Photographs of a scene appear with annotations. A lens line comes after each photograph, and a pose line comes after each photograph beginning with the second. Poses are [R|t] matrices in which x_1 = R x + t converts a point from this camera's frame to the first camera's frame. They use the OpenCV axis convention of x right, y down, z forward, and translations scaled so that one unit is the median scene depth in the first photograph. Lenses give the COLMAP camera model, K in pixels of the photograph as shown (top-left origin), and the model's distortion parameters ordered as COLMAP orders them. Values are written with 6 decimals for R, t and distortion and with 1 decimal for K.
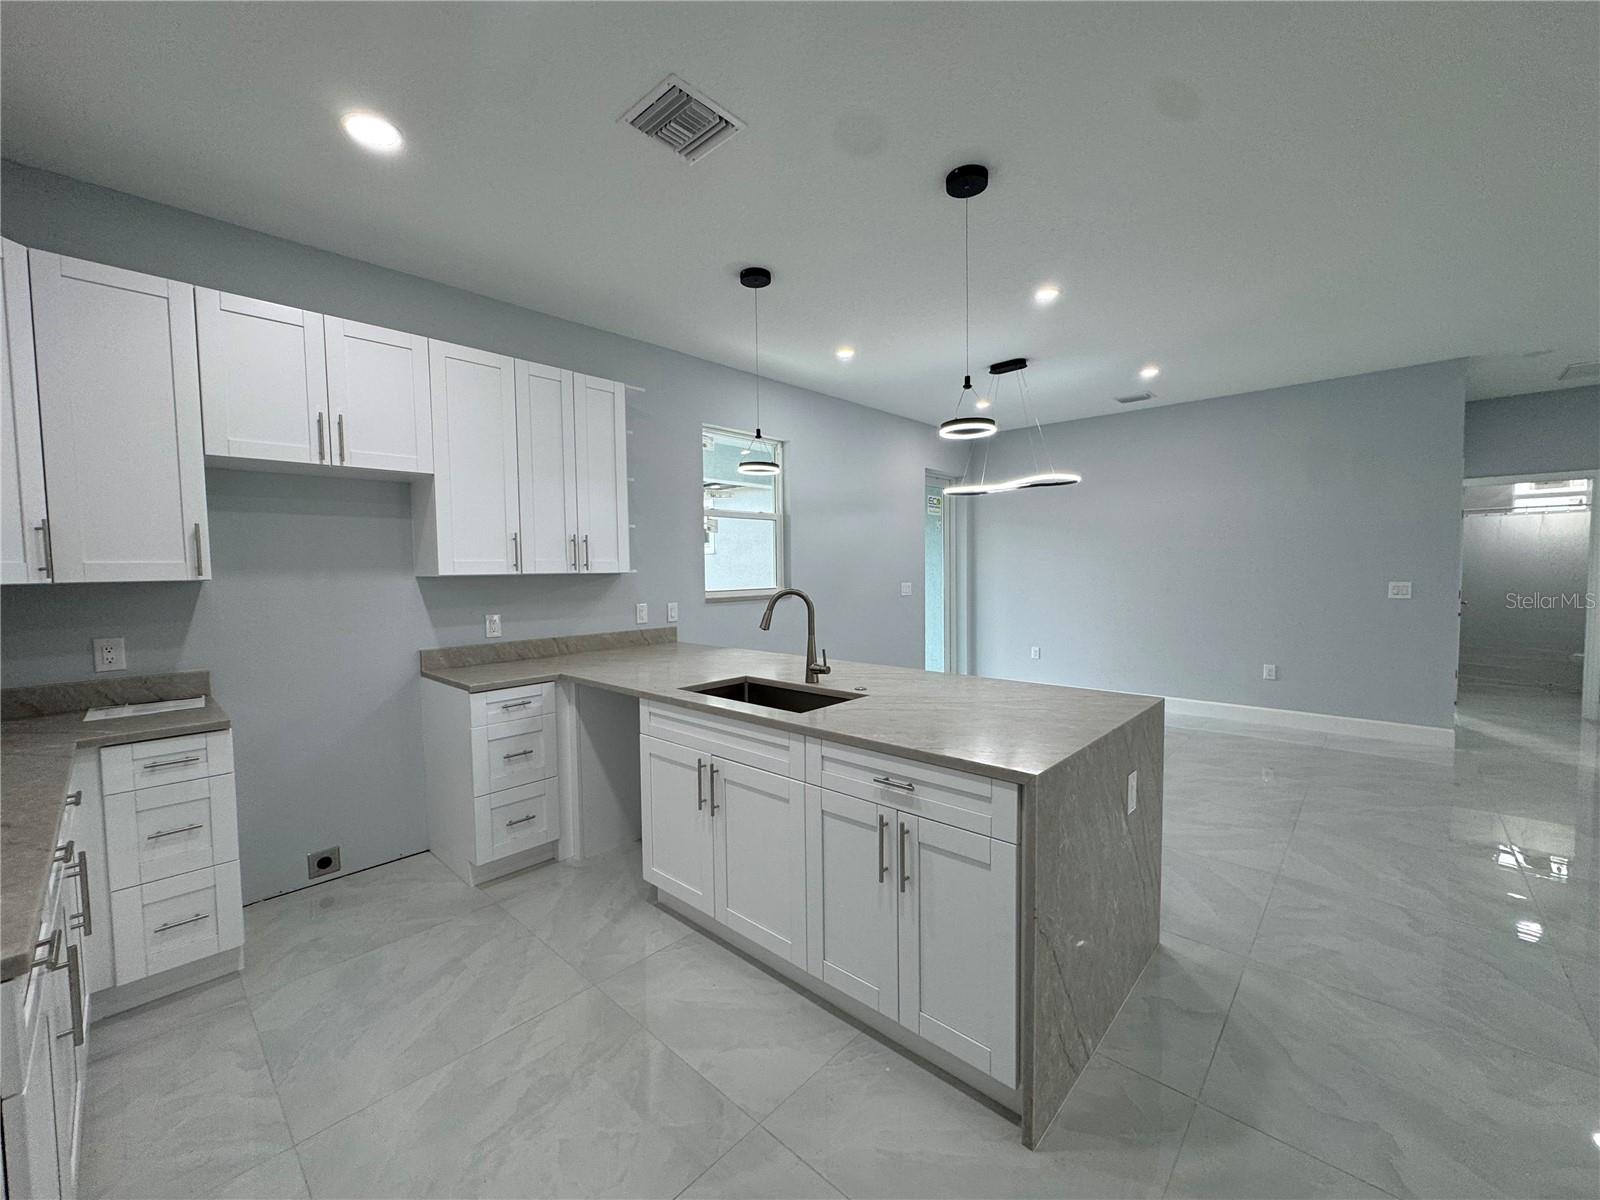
lens RADIAL K [[638.3, 0, 801.7], [0, 638.3, 599.7], [0, 0, 1]] dist [-0.000911, -0.000157]
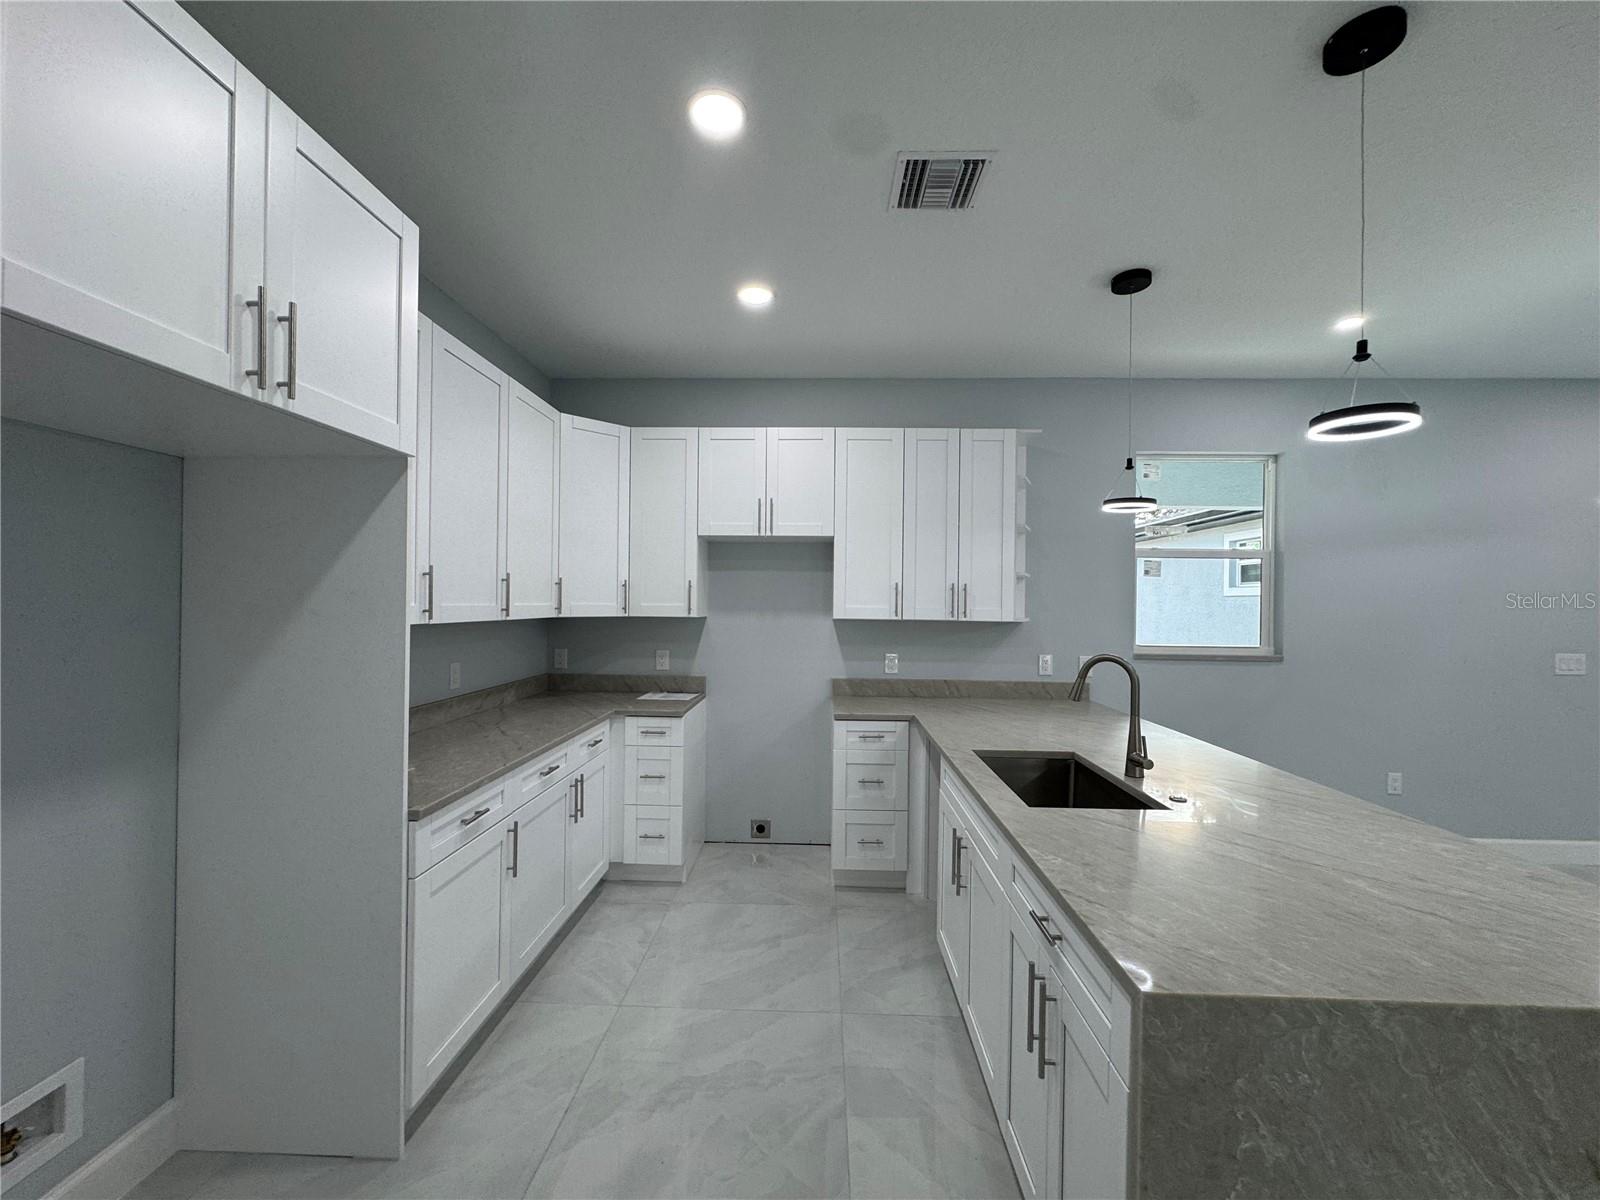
lens RADIAL K [[638.3, 0, 801.7], [0, 638.3, 599.7], [0, 0, 1]] dist [-0.000911, -0.000157]
pose [[0.654073, 0.019843, -0.756171, 0.314031], [-0.061266, 0.997761, -0.026811, -0.037664], [0.753946, 0.063864, 0.653825, 0.156731]]
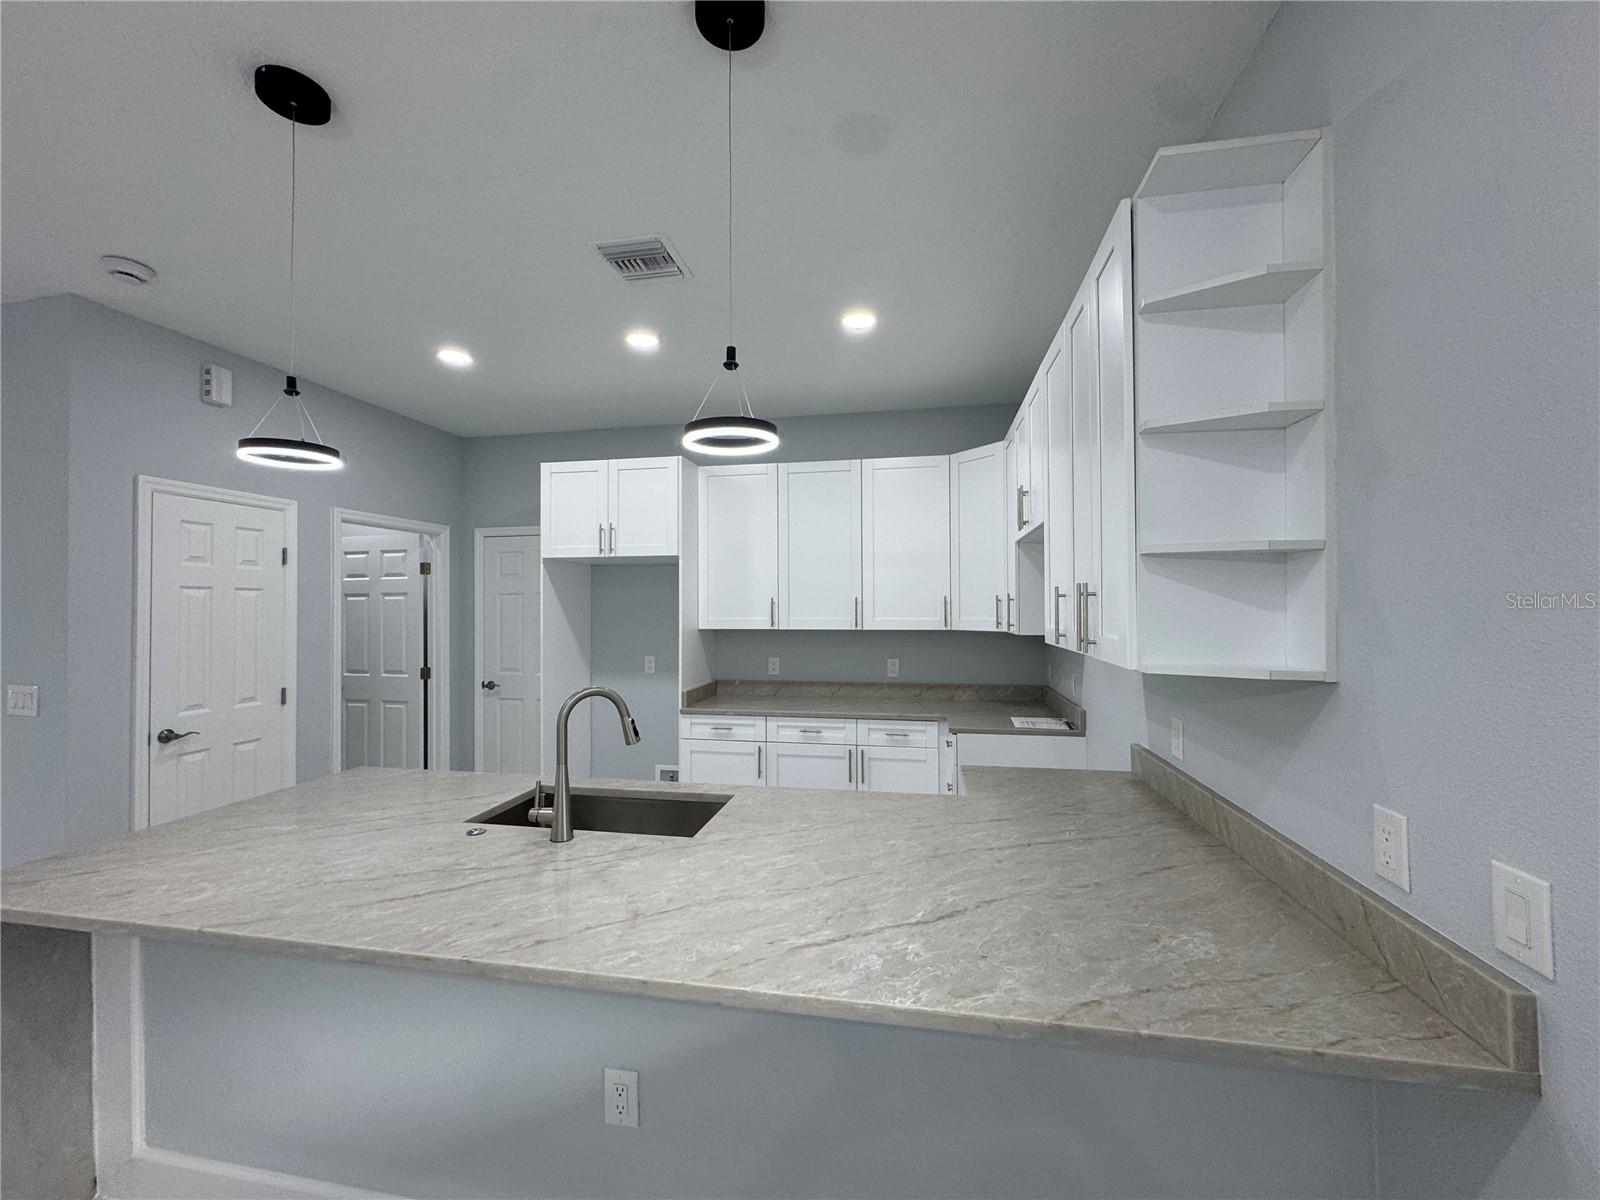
lens RADIAL K [[638.3, 0, 801.7], [0, 638.3, 599.7], [0, 0, 1]] dist [-0.000911, -0.000157]
pose [[-0.849149, 0.013333, -0.527984, 0.134503], [-0.009499, 0.999134, 0.040507, -0.125017], [0.528067, 0.039412, -0.848287, 1.541714]]
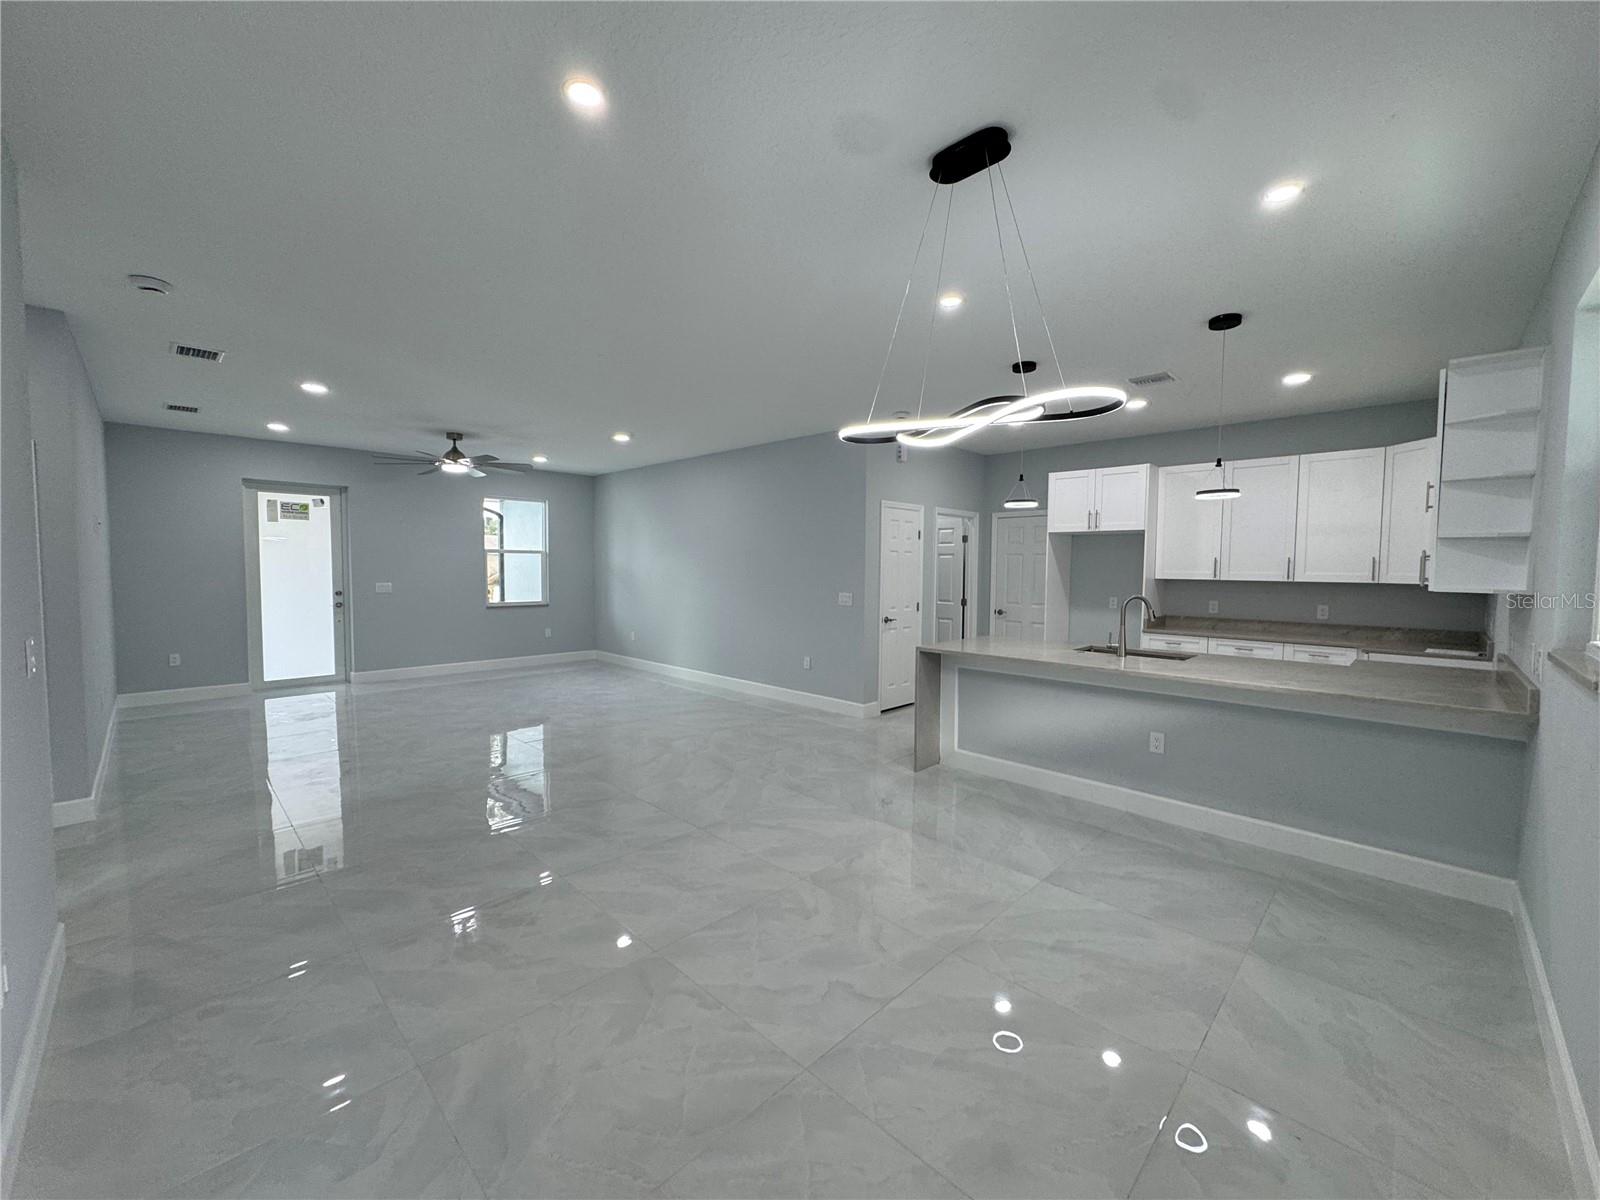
lens RADIAL K [[638.3, 0, 801.7], [0, 638.3, 599.7], [0, 0, 1]] dist [-0.000911, -0.000157]
pose [[-0.999424, 0.004375, 0.033639, 0.681270], [0.007824, 0.994642, 0.103084, -0.157193], [-0.033007, 0.103288, -0.994104, 2.365206]]
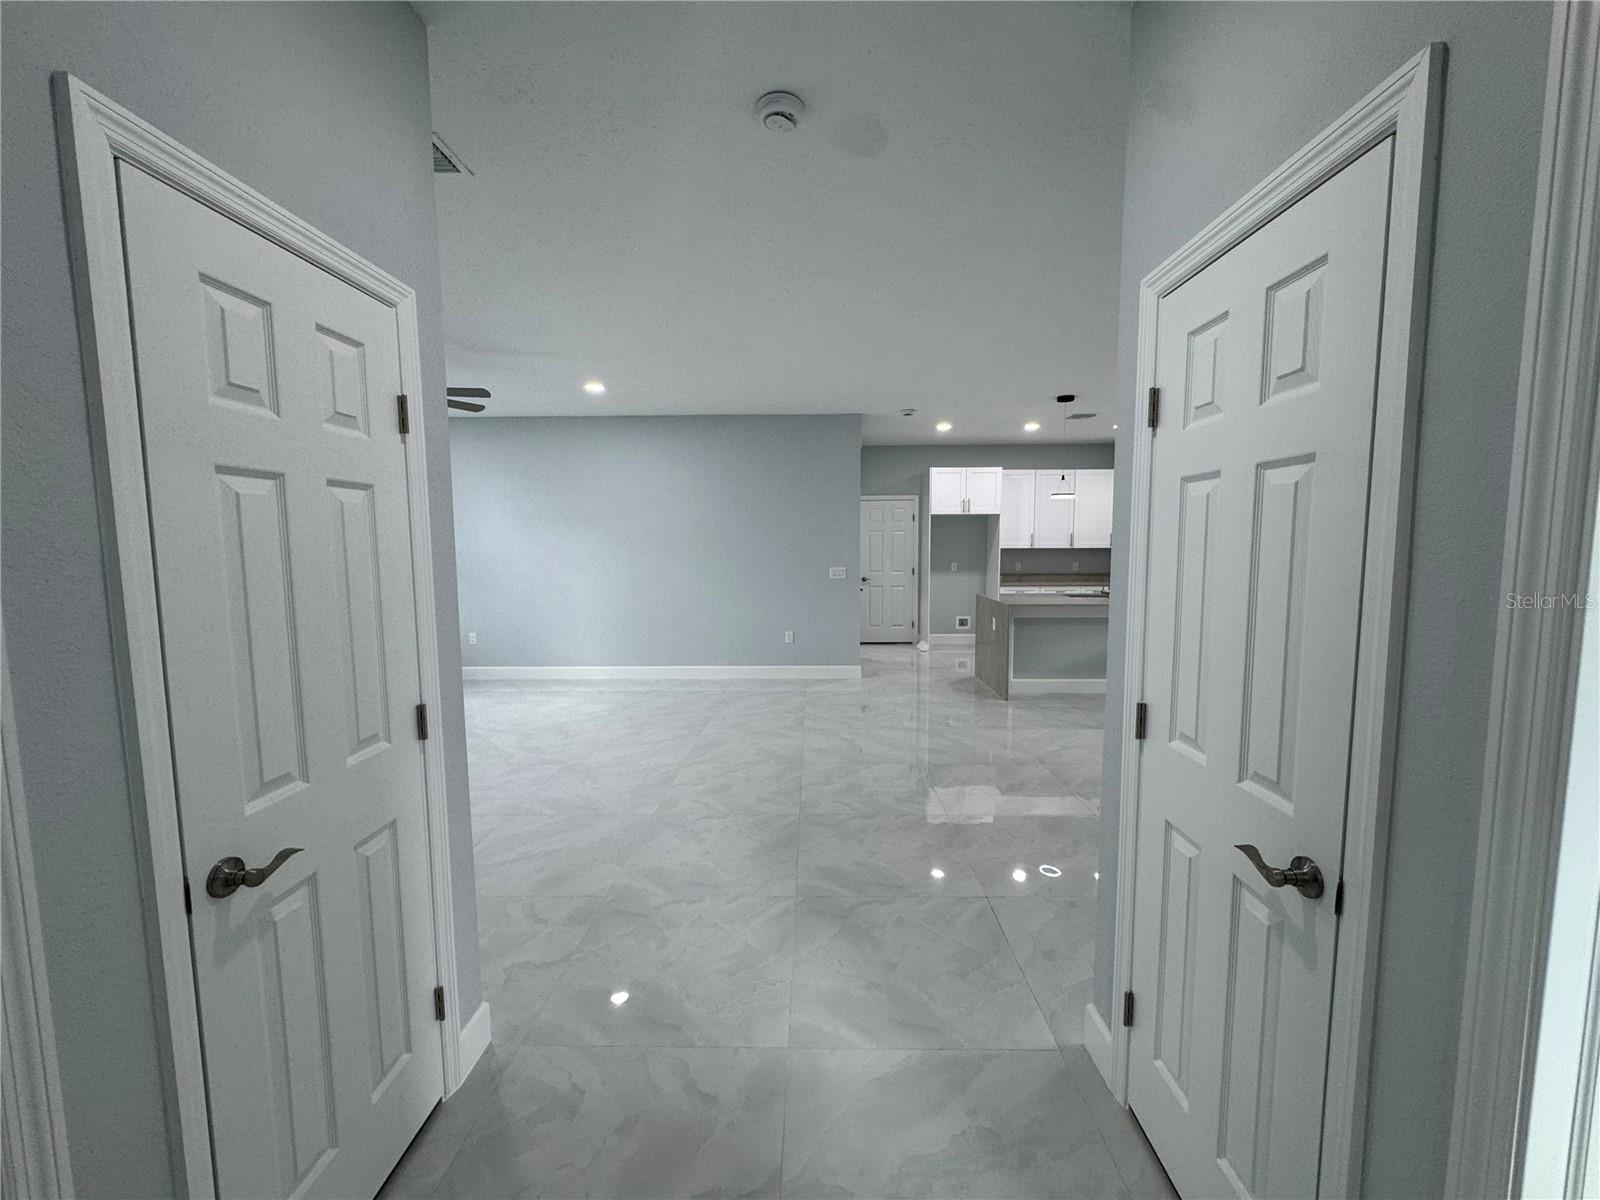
lens RADIAL K [[638.3, 0, 801.7], [0, 638.3, 599.7], [0, 0, 1]] dist [-0.000911, -0.000157]
pose [[-0.746993, 0.078652, -0.660163, 2.285244], [-0.017861, 0.990245, 0.138188, -0.159547], [0.664591, 0.115017, -0.738302, 1.860857]]
